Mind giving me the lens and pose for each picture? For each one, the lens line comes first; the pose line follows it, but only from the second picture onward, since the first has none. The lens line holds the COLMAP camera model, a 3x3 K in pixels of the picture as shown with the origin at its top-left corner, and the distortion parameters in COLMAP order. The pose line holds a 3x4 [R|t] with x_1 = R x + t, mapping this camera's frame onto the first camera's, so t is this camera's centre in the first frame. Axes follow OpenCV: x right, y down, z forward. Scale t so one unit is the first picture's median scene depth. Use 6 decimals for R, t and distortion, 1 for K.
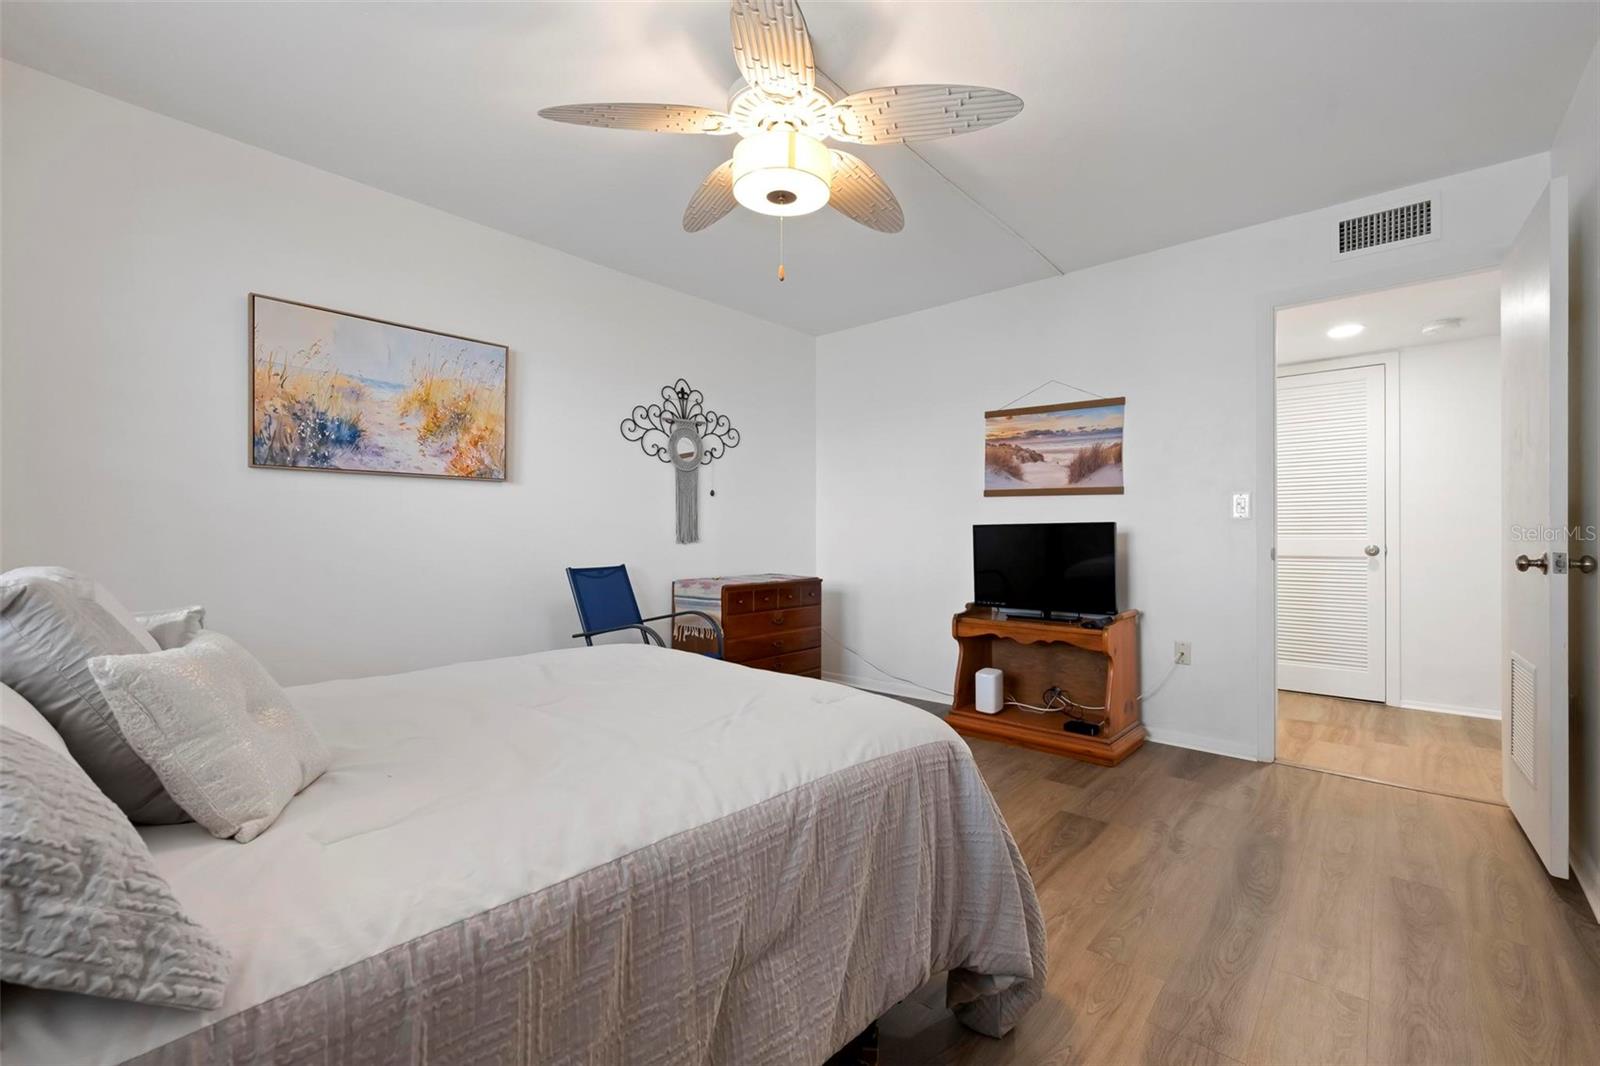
lens RADIAL K [[681.4, 0, 800.0], [0, 681.4, 533.0], [0, 0, 1]] dist [0.002388, 0.000087]
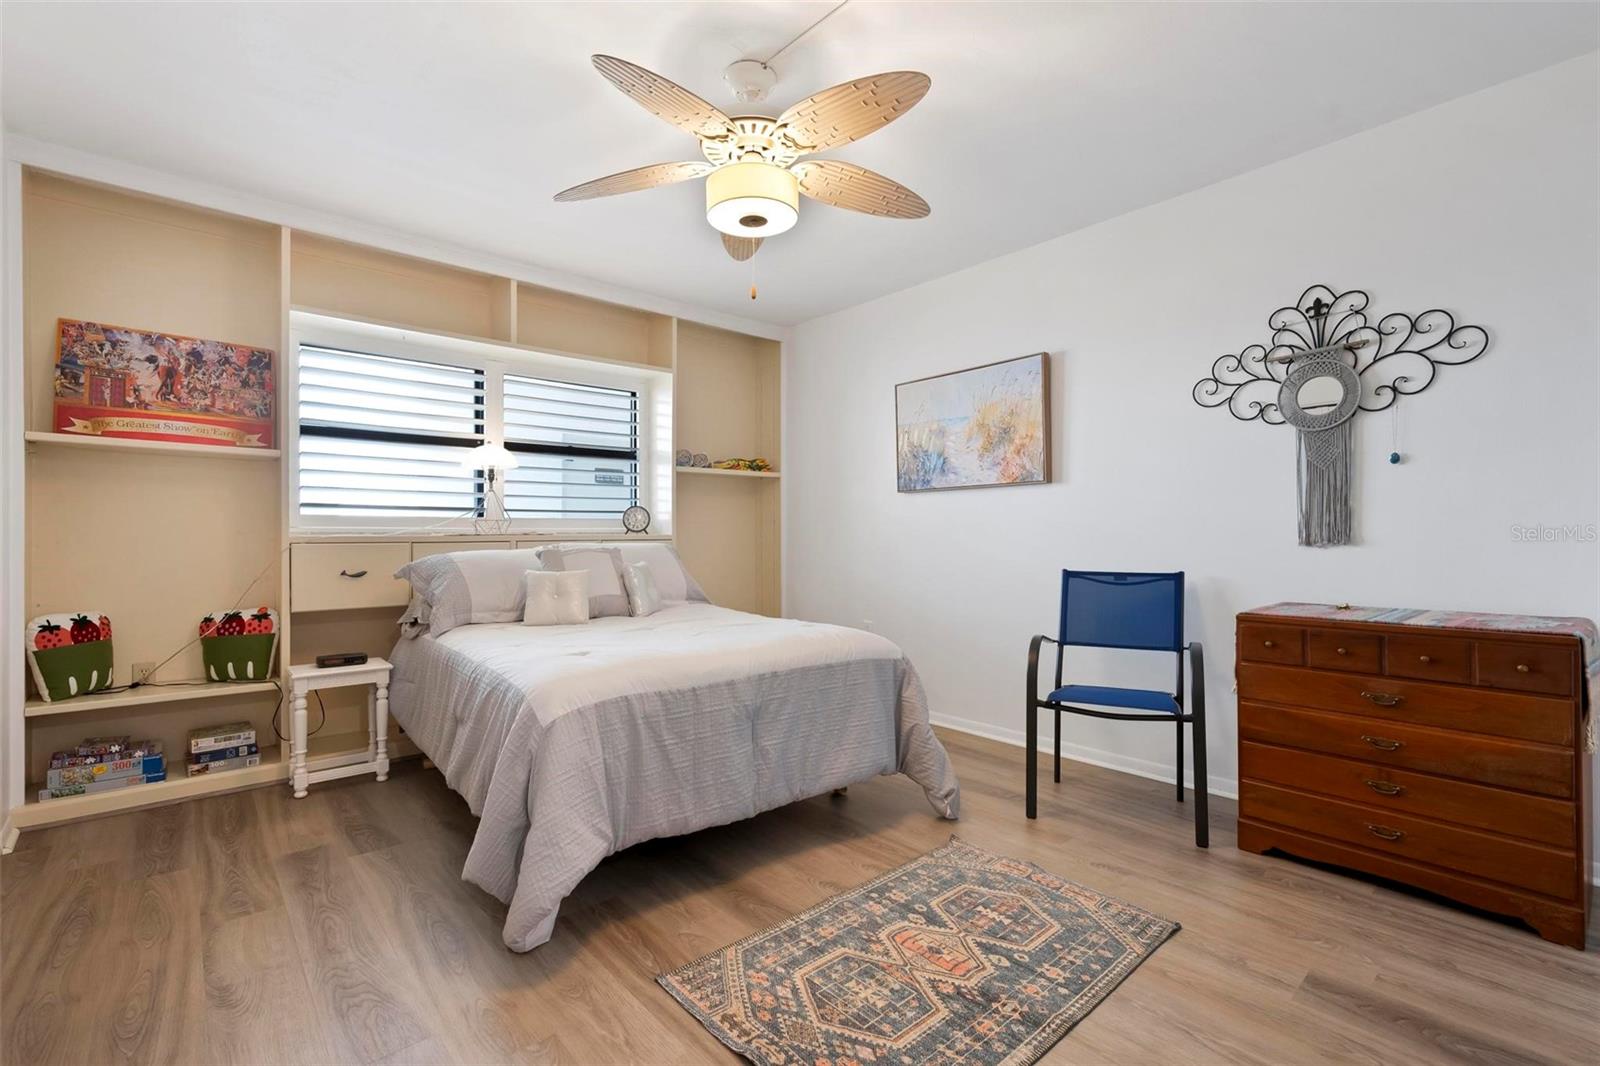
lens RADIAL K [[706.6, 0, 800.0], [0, 706.6, 533.0], [0, 0, 1]] dist [0.000765, -0.000313]
pose [[-0.130688, -0.003355, -0.991418, 0.558825], [0.008811, 0.999951, -0.004546, 0.001279], [0.991384, -0.009329, -0.130652, 0.638464]]
